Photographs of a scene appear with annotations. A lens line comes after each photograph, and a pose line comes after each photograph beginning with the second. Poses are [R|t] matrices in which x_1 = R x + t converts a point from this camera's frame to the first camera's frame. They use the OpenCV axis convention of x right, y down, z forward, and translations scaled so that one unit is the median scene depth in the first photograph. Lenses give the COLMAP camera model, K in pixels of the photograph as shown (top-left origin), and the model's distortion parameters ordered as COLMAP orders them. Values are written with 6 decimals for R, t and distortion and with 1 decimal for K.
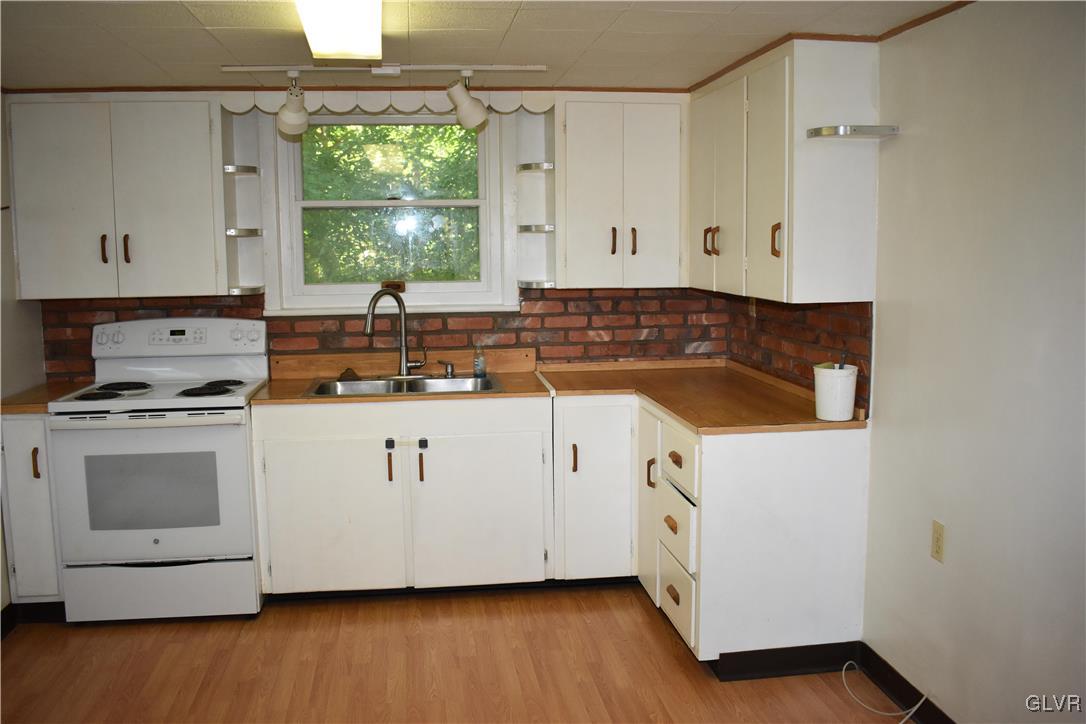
lens RADIAL K [[973.0, 0, 544.1], [0, 973.0, 359.1], [0, 0, 1]] dist [-0.070105, -0.010361]
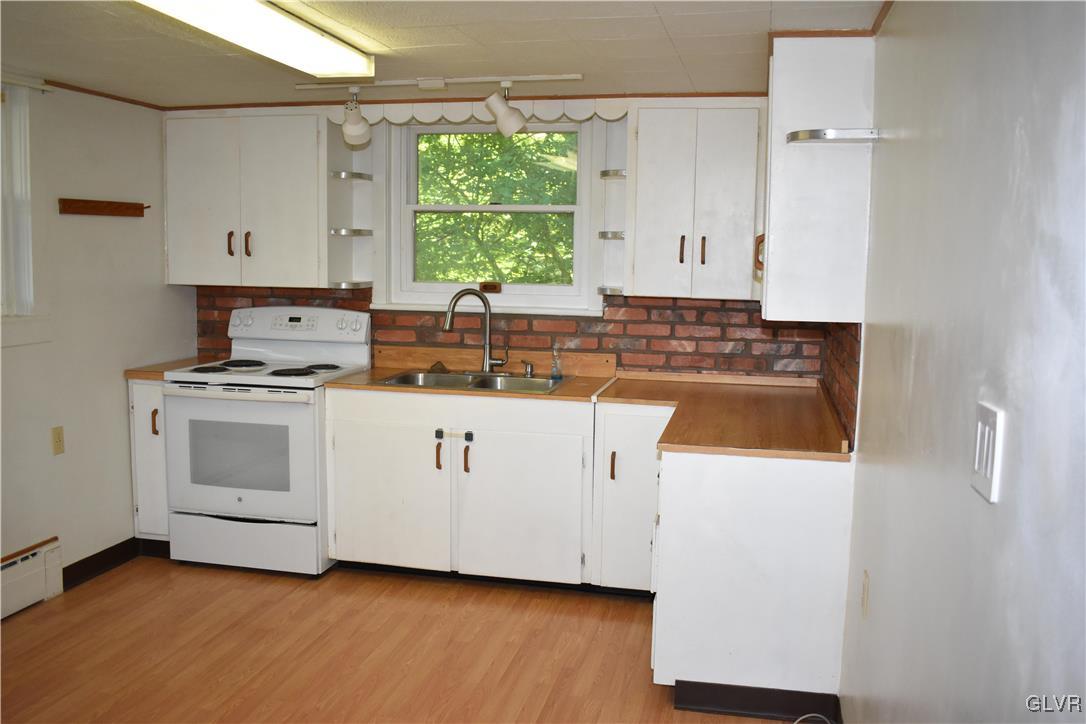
lens RADIAL K [[973.0, 0, 545.3], [0, 973.0, 357.8], [0, 0, 1]] dist [-0.070105, -0.010361]
pose [[0.935147, 0.065584, -0.348135, 0.307282], [-0.067936, 0.997675, 0.005461, -0.009378], [0.347684, 0.018544, 0.937429, 0.039642]]
